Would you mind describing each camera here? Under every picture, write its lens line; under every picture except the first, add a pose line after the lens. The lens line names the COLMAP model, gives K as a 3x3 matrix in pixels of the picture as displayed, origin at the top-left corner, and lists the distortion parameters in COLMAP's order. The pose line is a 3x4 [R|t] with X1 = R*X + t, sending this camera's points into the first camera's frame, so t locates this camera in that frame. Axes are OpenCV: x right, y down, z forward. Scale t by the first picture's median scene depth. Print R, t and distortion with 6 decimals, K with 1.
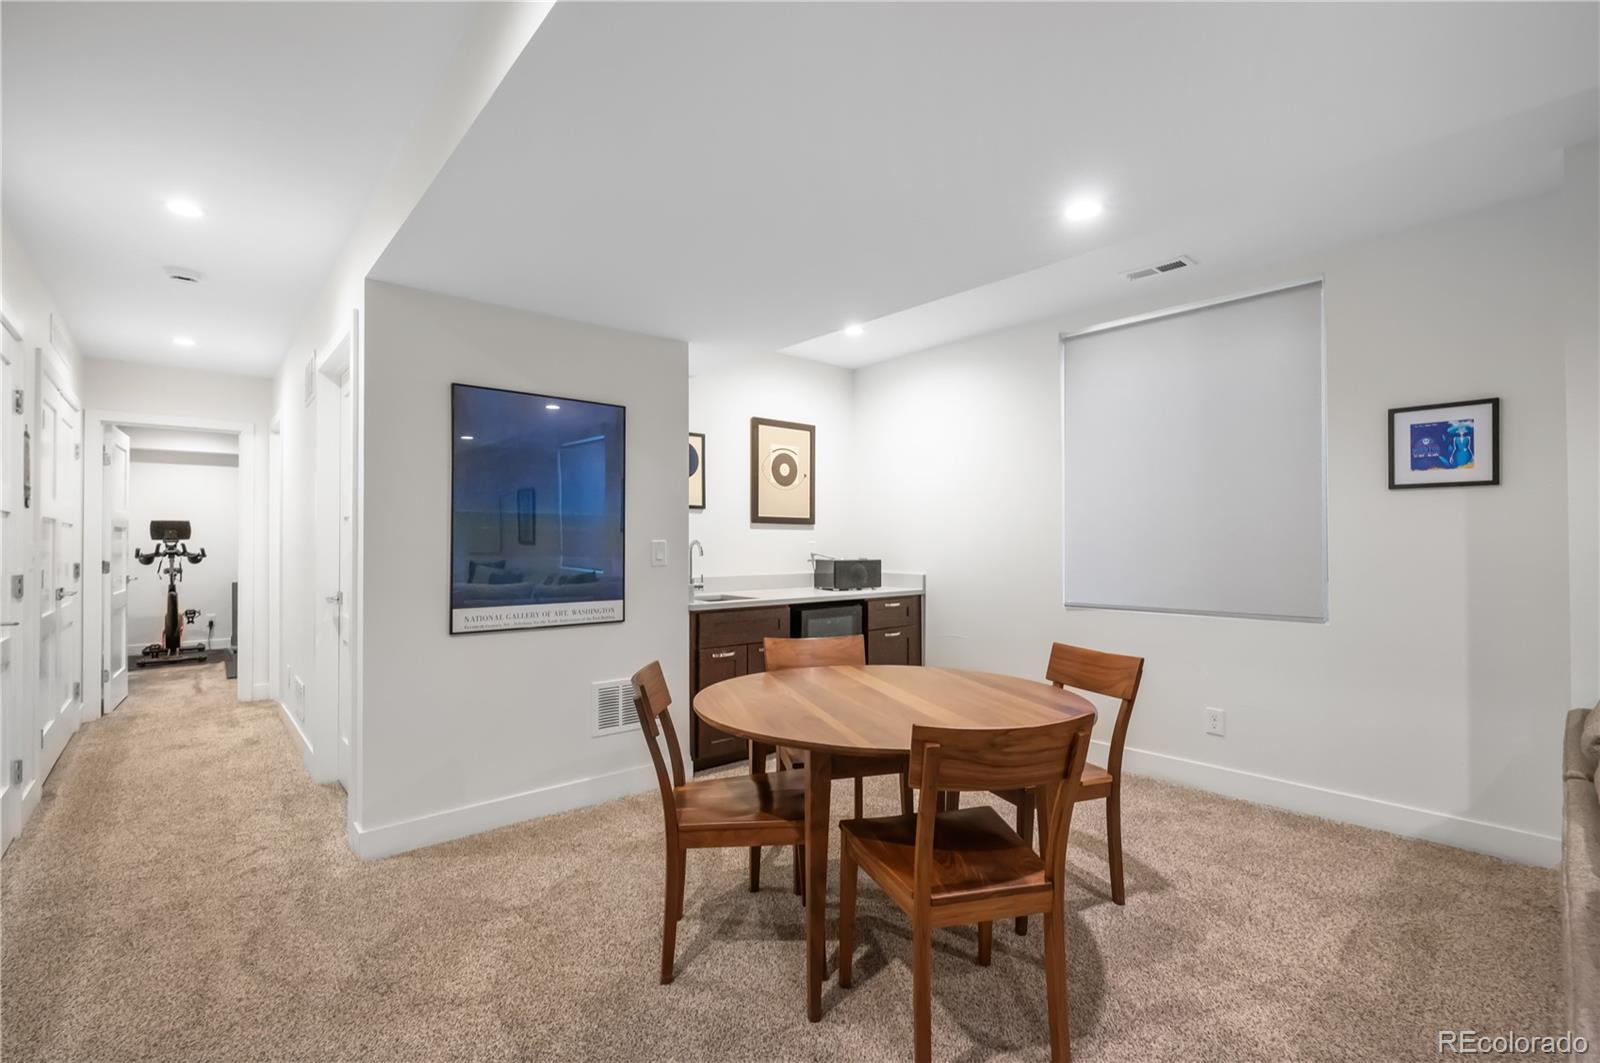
lens RADIAL K [[722.4, 0, 800.8], [0, 722.4, 528.7], [0, 0, 1]] dist [-0.003518, 0.001634]
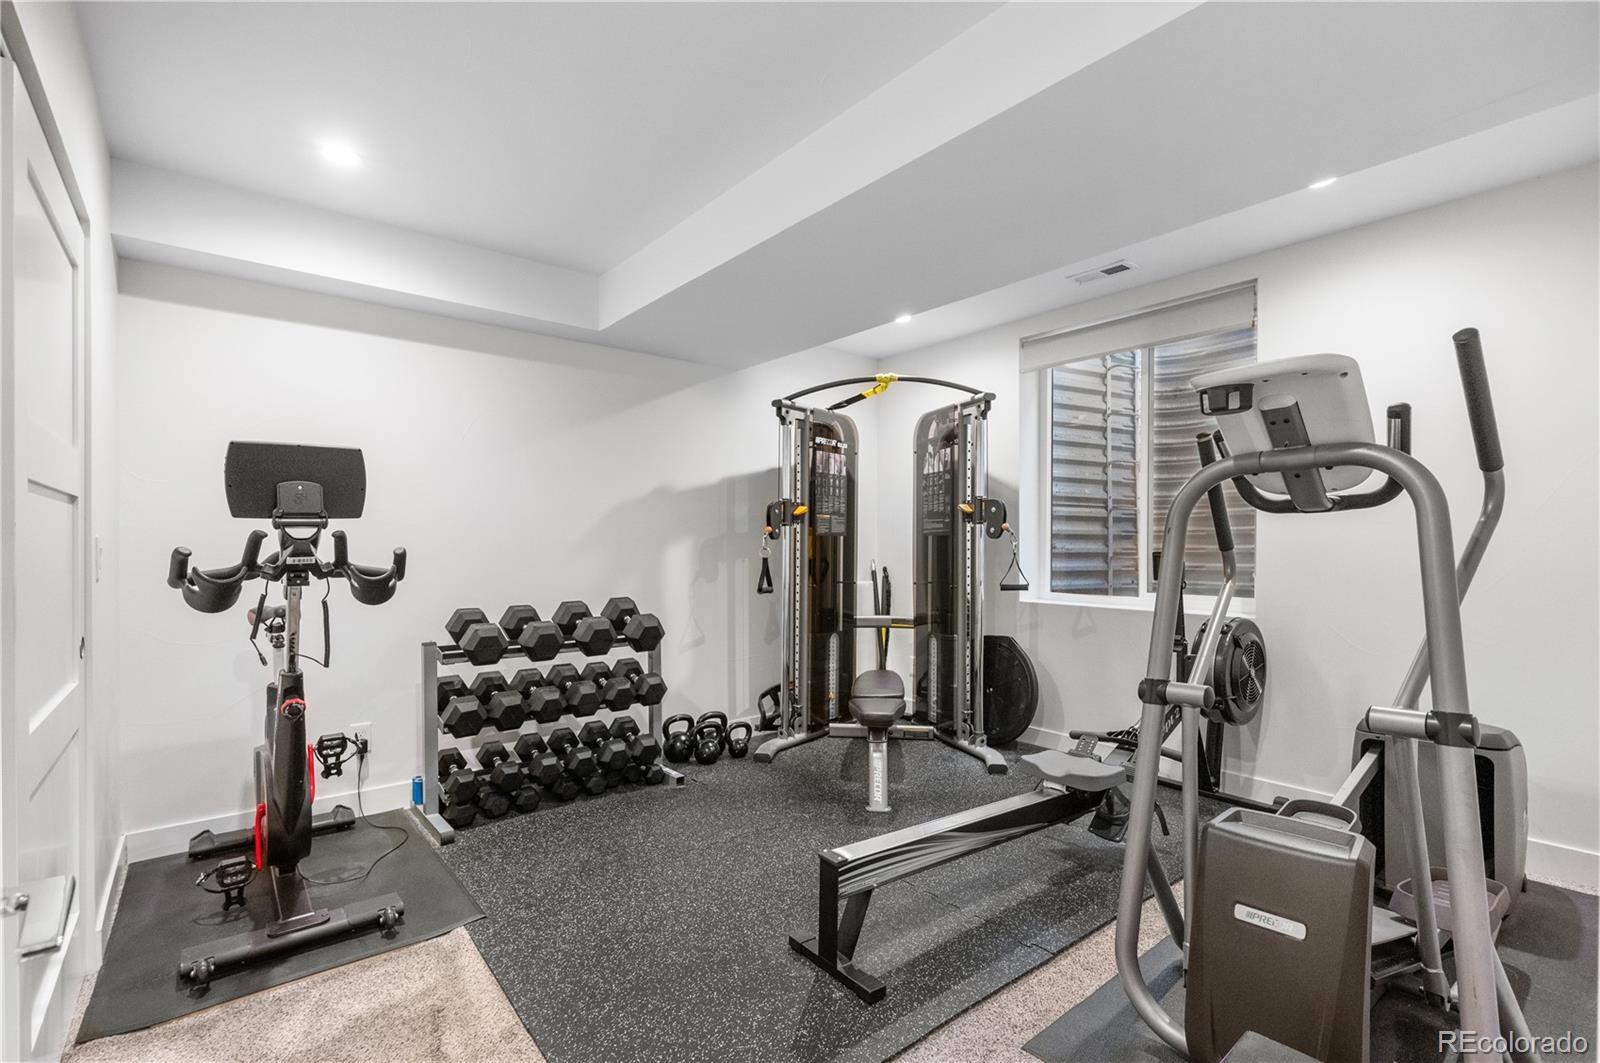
lens RADIAL K [[722.4, 0, 803.3], [0, 722.4, 546.5], [0, 0, 1]] dist [-0.003518, 0.001634]
pose [[0.999893, 0.005814, -0.013405, -0.625811], [-0.005558, 0.999803, 0.019057, 0.018186], [0.013513, -0.018980, 0.999729, 0.673239]]
